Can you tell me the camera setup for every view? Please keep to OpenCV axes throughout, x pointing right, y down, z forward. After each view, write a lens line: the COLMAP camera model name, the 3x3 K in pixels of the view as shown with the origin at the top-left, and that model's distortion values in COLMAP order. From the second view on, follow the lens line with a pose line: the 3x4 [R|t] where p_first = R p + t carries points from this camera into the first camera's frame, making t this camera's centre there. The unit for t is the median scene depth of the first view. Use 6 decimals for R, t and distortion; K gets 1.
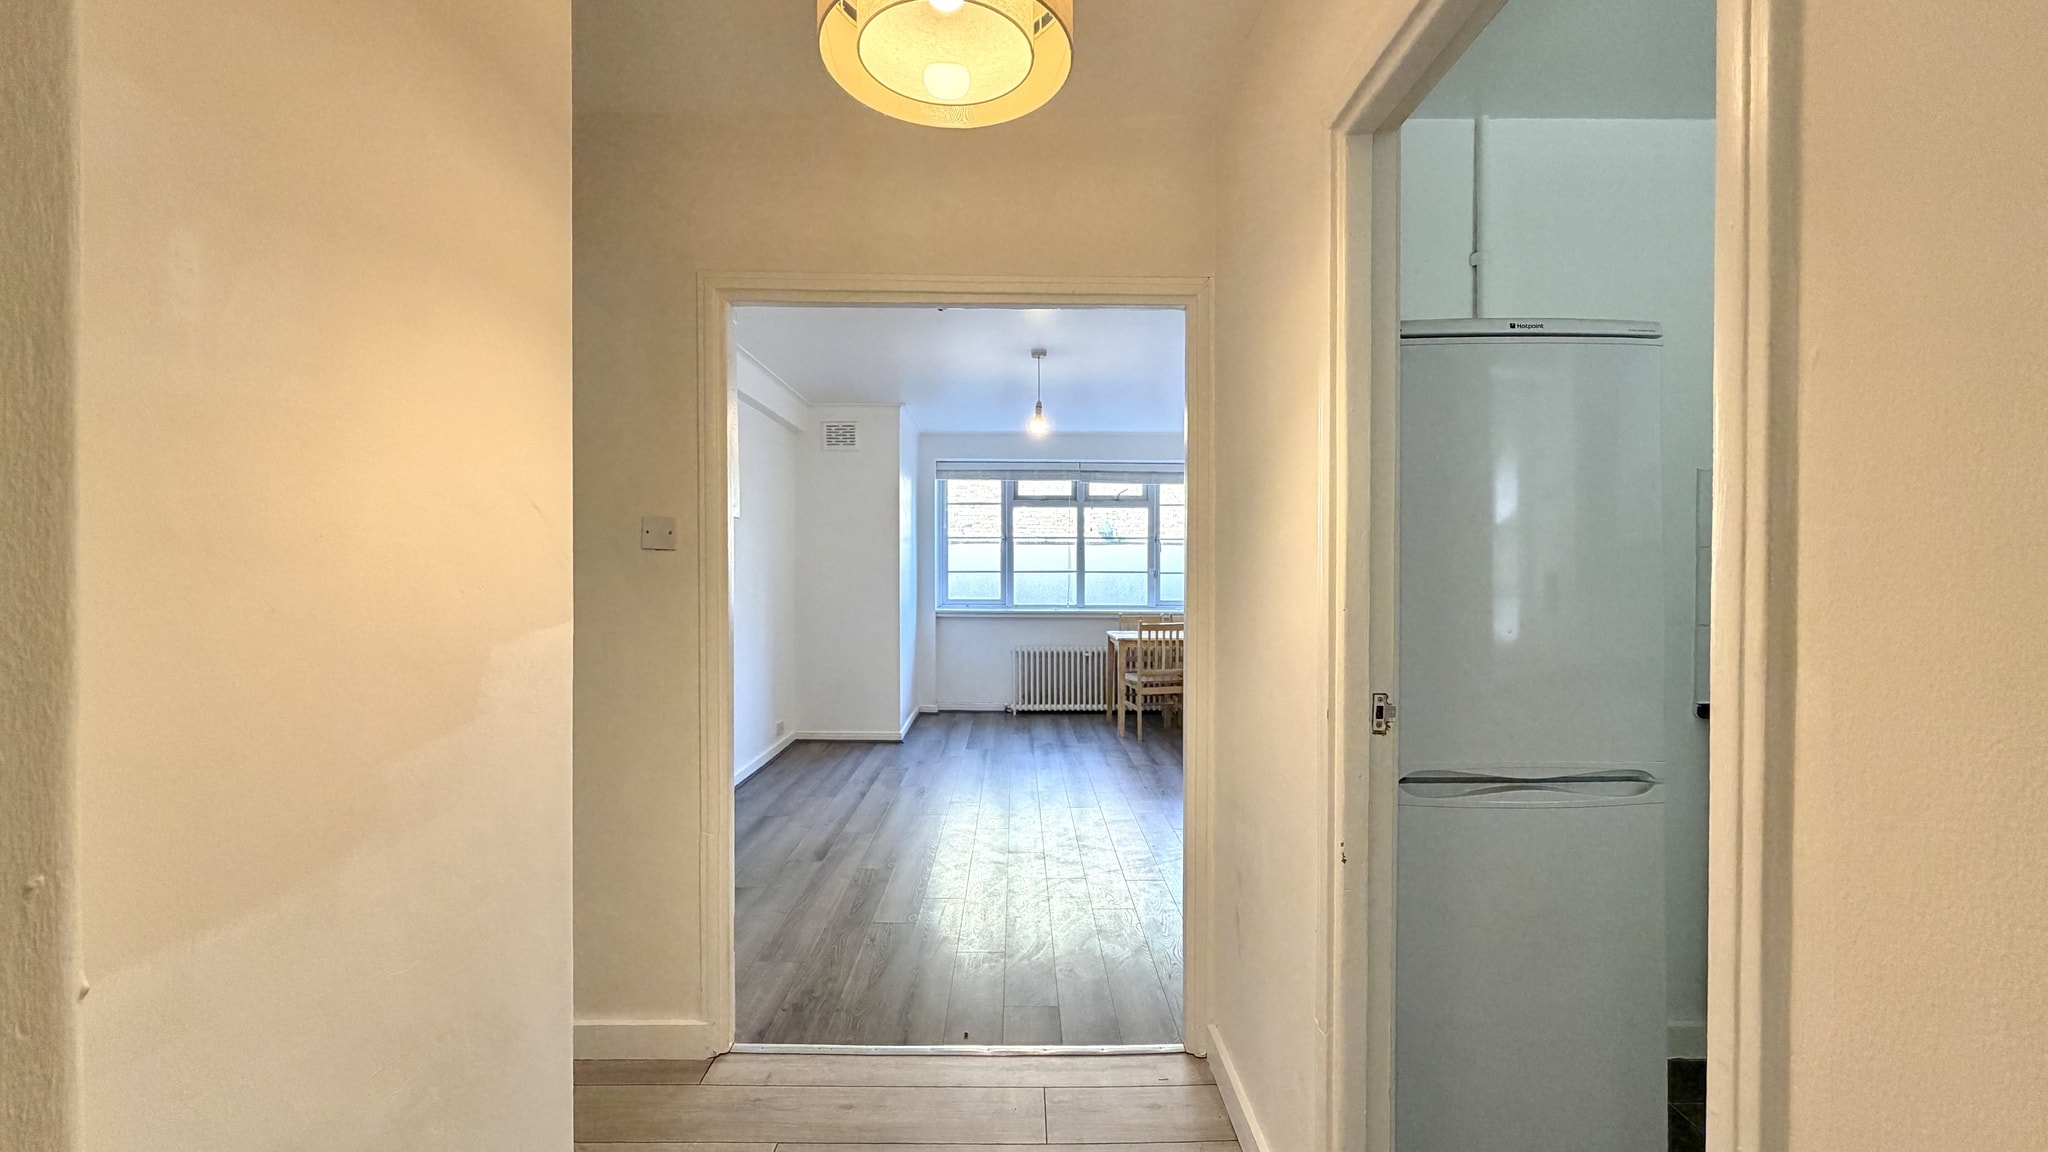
lens RADIAL K [[816.6, 0, 1020.5], [0, 816.6, 578.2], [0, 0, 1]] dist [-0.001840, 0.000136]
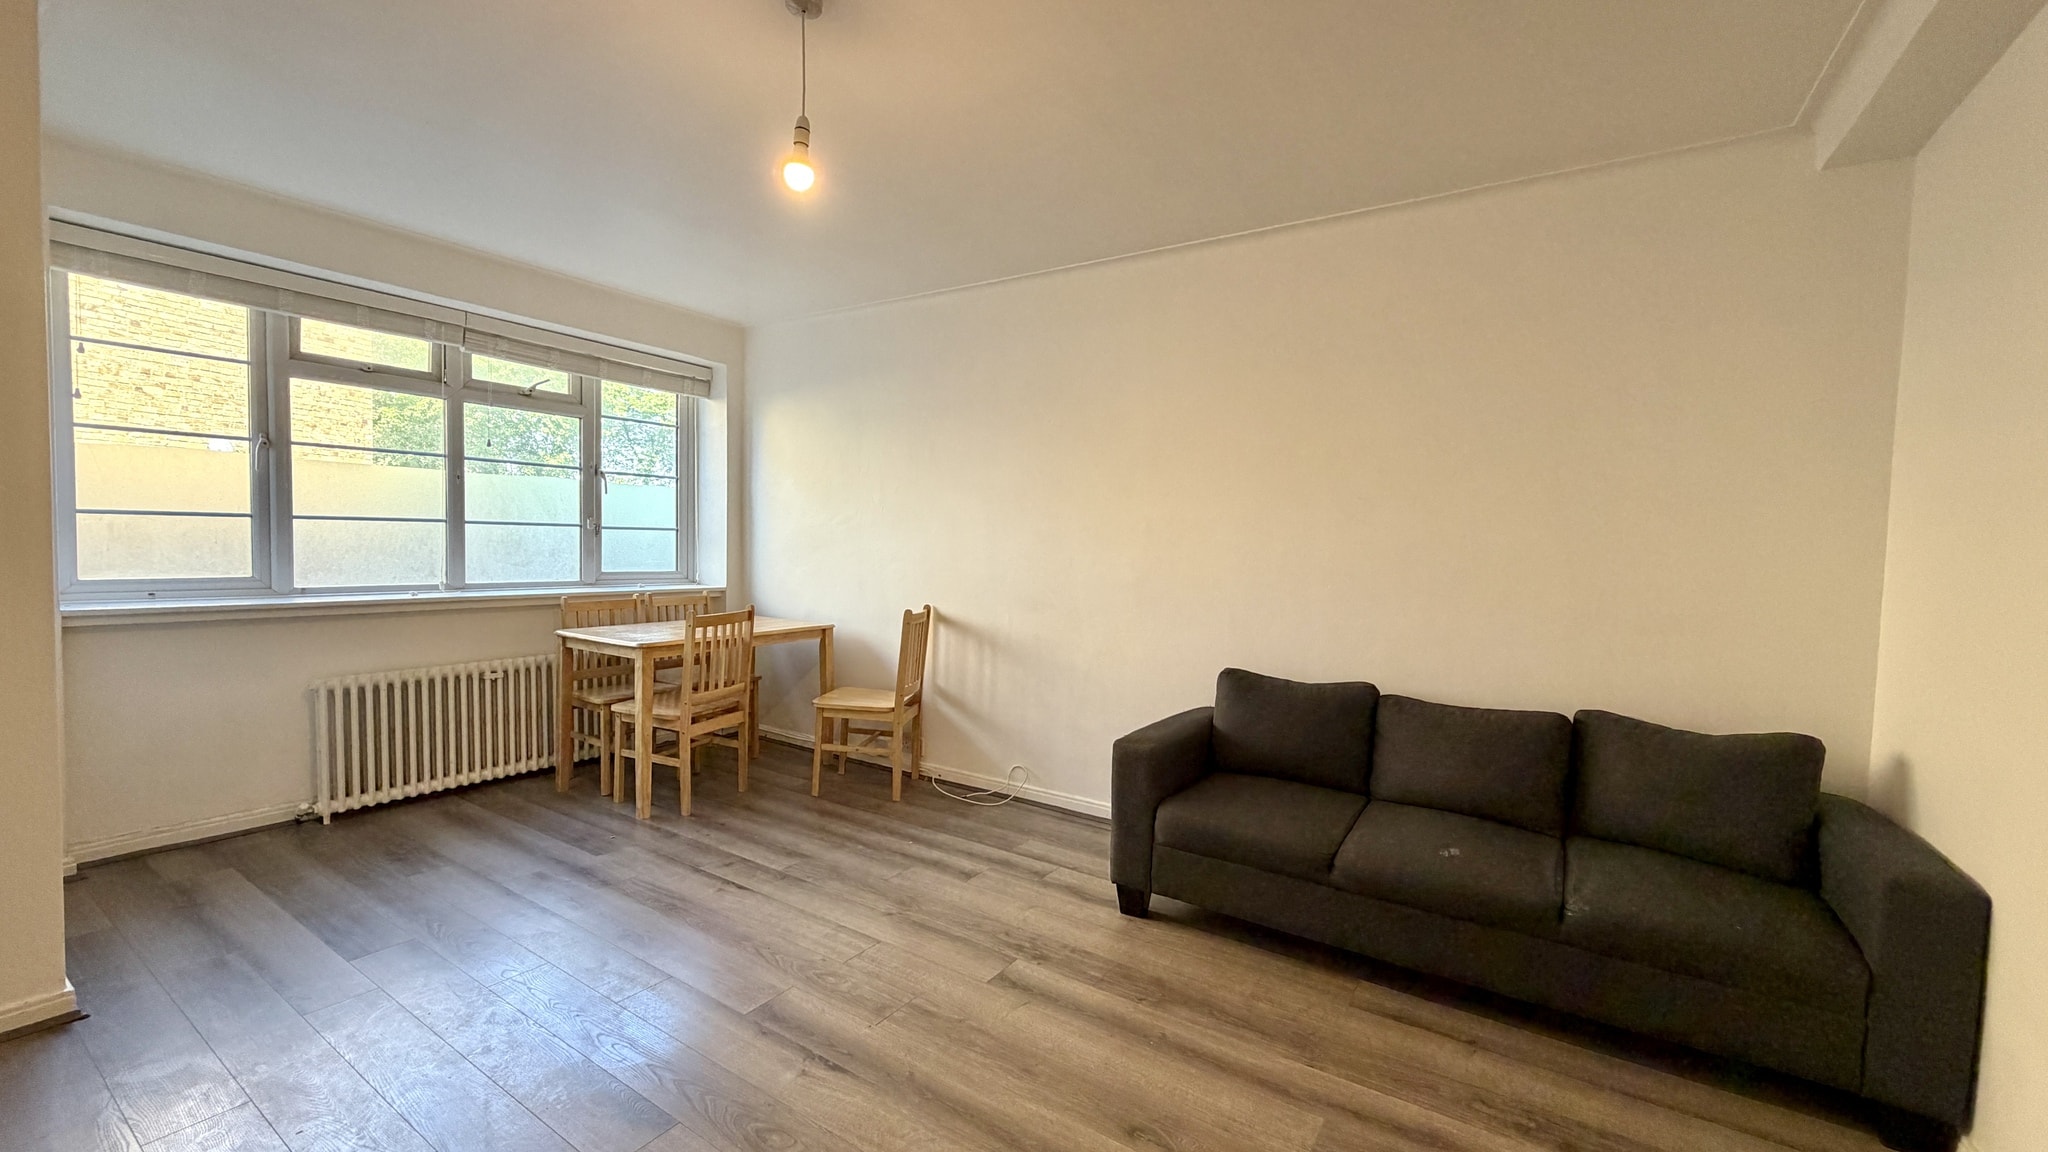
lens RADIAL K [[816.6, 0, 1020.5], [0, 816.6, 578.2], [0, 0, 1]] dist [-0.001840, 0.000136]
pose [[0.557334, -0.029028, 0.829781, -0.163073], [-0.014112, 0.998913, 0.044423, 0.000467], [-0.830168, -0.036468, 0.556319, 0.402282]]
